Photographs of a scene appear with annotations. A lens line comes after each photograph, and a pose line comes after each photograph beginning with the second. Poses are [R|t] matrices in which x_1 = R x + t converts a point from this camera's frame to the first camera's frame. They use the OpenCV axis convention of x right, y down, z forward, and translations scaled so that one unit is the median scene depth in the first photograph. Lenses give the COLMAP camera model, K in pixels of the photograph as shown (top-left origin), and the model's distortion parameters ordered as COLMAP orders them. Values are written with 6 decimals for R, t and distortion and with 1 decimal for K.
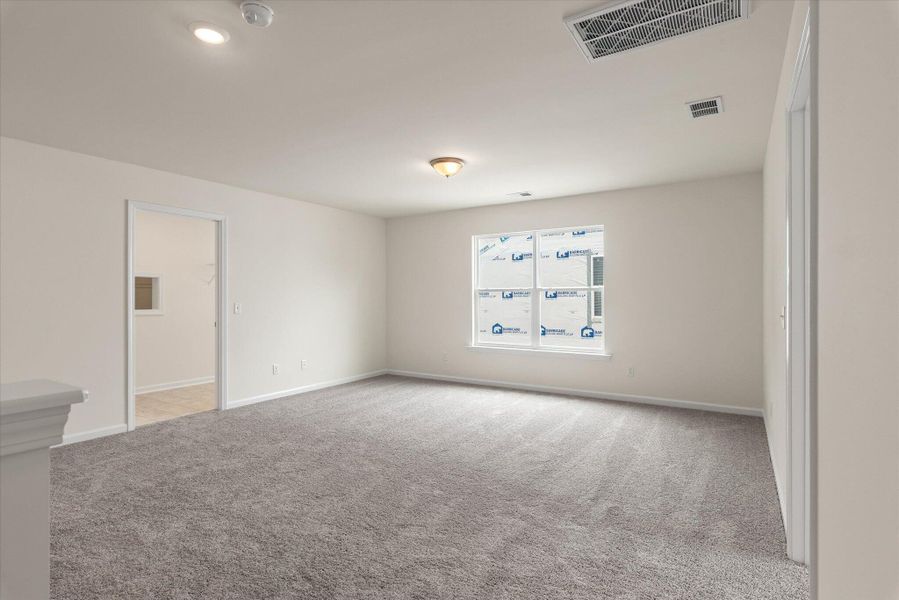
lens RADIAL K [[446.4, 0, 449.5], [0, 446.4, 300.0], [0, 0, 1]] dist [-0.000207, -0.000041]
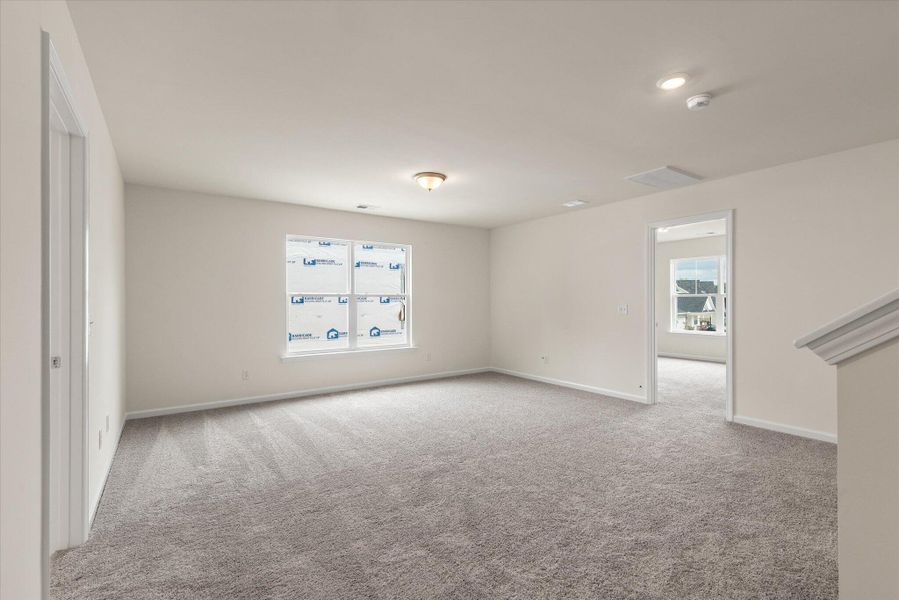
lens RADIAL K [[415.1, 0, 449.5], [0, 415.1, 300.0], [0, 0, 1]] dist [0.000835, 0.000024]
pose [[0.383636, 0.004756, 0.923472, -0.649526], [0.009203, 0.999917, -0.008973, -0.000509], [-0.923439, 0.011941, 0.383560, 0.406013]]
